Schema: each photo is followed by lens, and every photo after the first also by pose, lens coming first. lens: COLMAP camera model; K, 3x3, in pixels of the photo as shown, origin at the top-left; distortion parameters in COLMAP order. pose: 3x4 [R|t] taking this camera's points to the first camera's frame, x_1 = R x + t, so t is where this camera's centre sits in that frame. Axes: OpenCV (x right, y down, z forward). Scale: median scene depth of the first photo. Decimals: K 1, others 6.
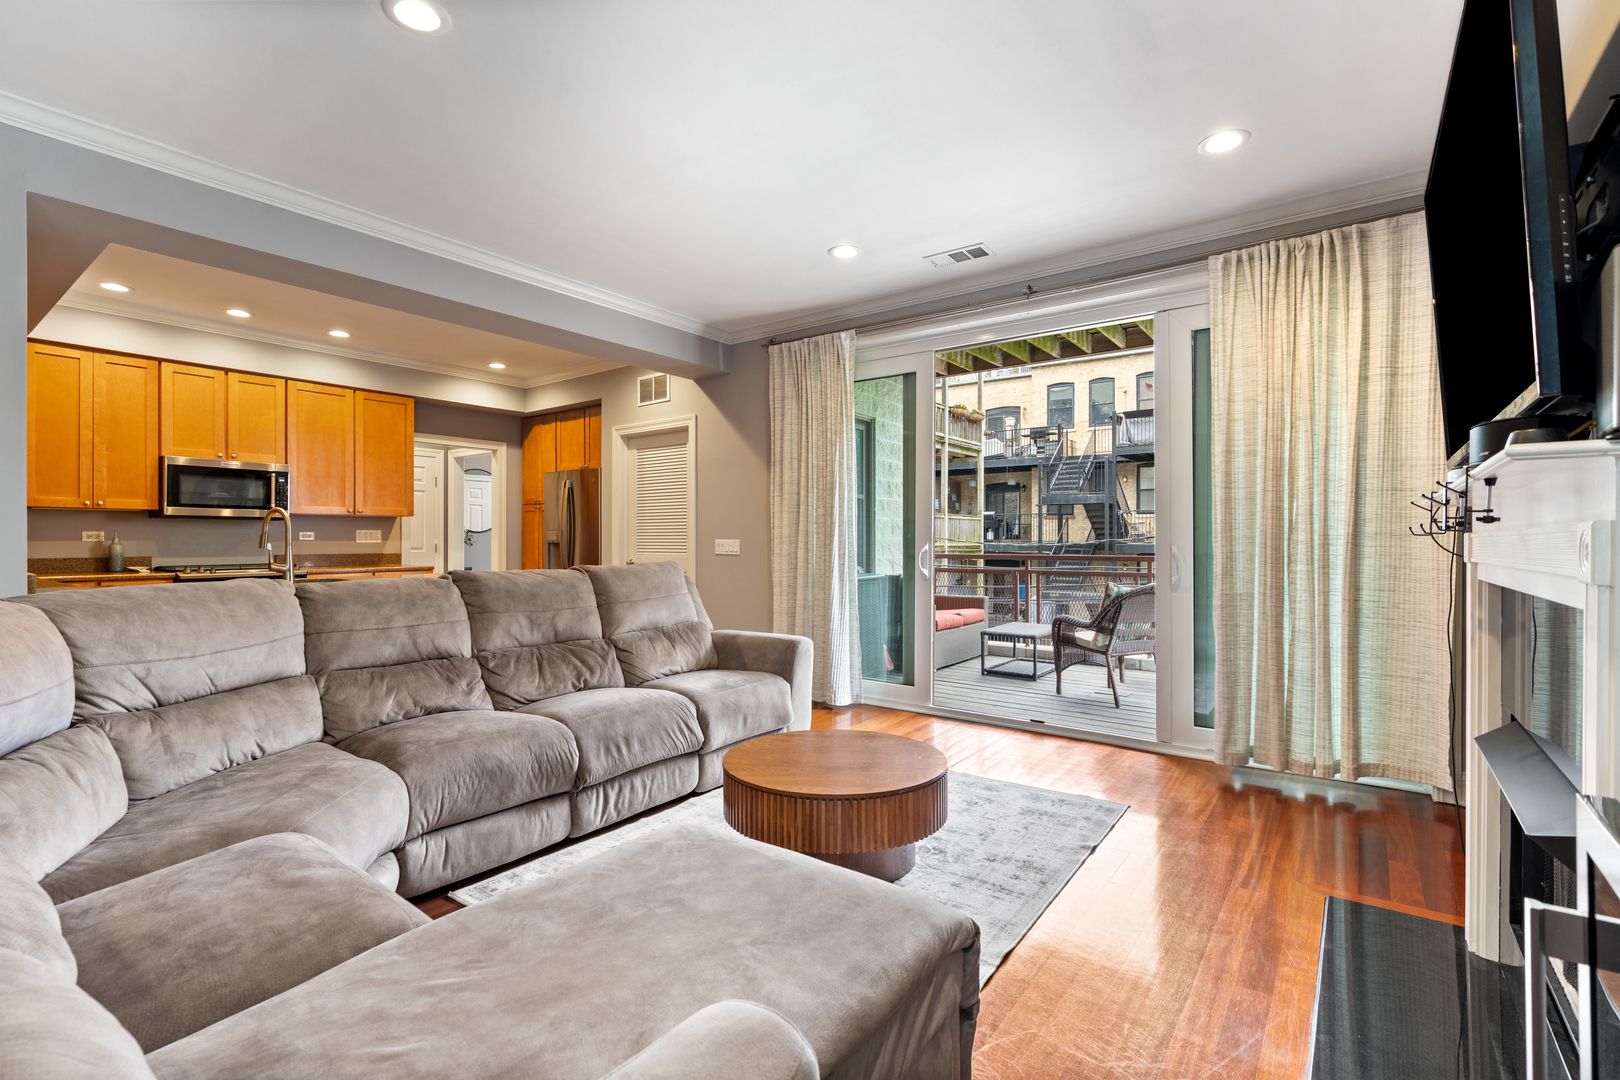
lens RADIAL K [[733.2, 0, 805.4], [0, 733.2, 536.3], [0, 0, 1]] dist [-0.006637, 0.002905]
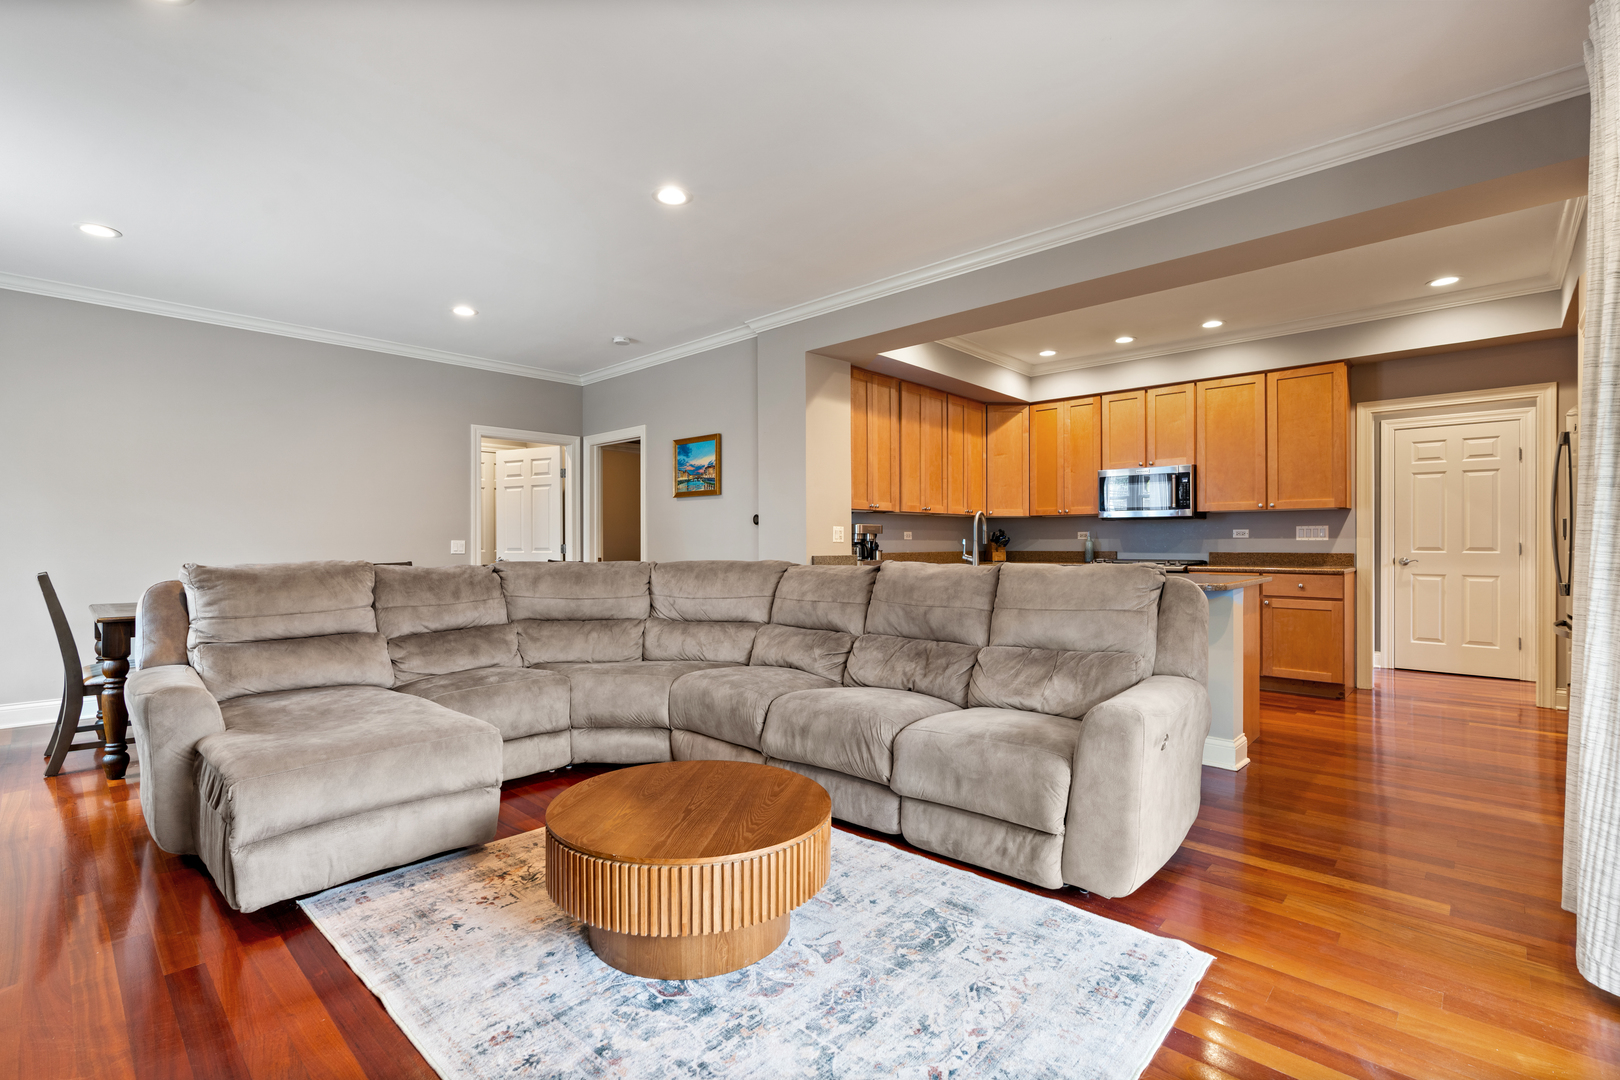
lens RADIAL K [[733.2, 0, 802.1], [0, 733.2, 542.2], [0, 0, 1]] dist [-0.006637, 0.002905]
pose [[-0.102368, -0.000258, -0.994747, 0.421662], [0.004887, 0.999988, -0.000762, 0.010993], [0.994735, -0.004939, -0.102366, 0.617283]]
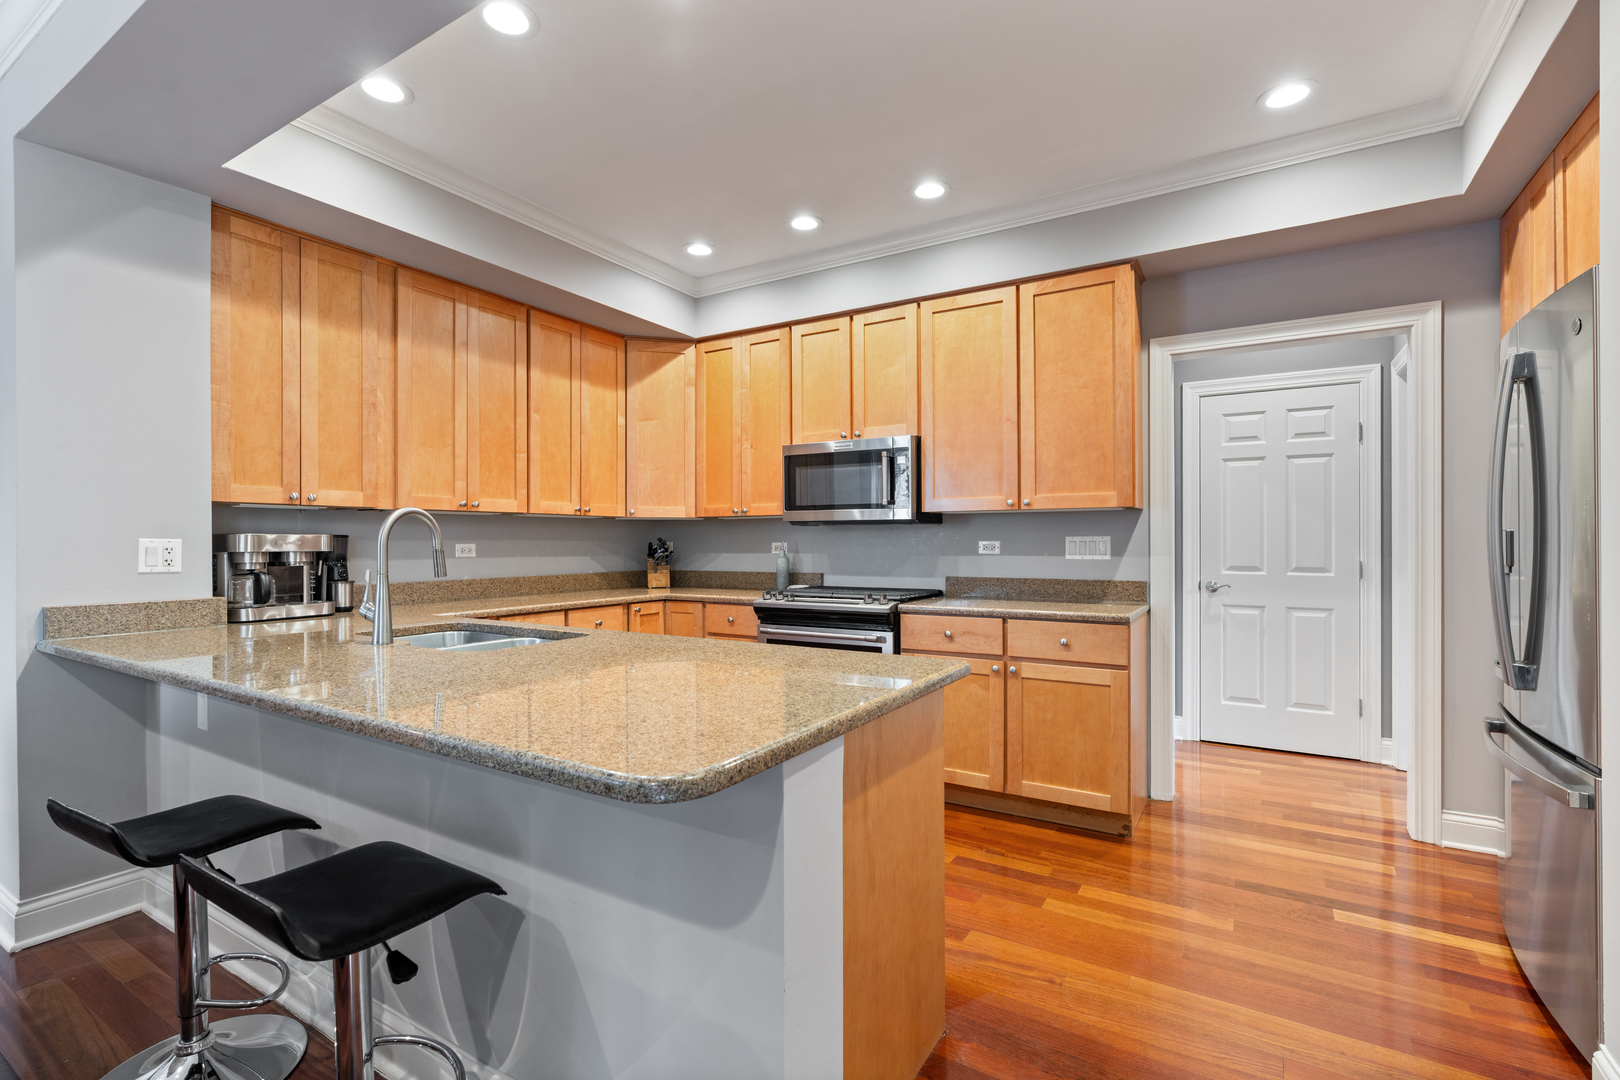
lens RADIAL K [[733.2, 0, 807.5], [0, 733.2, 541.8], [0, 0, 1]] dist [-0.006637, 0.002905]
pose [[0.100998, -0.000153, -0.994887, -0.096365], [0.005687, 0.999984, 0.000424, -0.007436], [0.994870, -0.005700, 0.100998, 0.938970]]
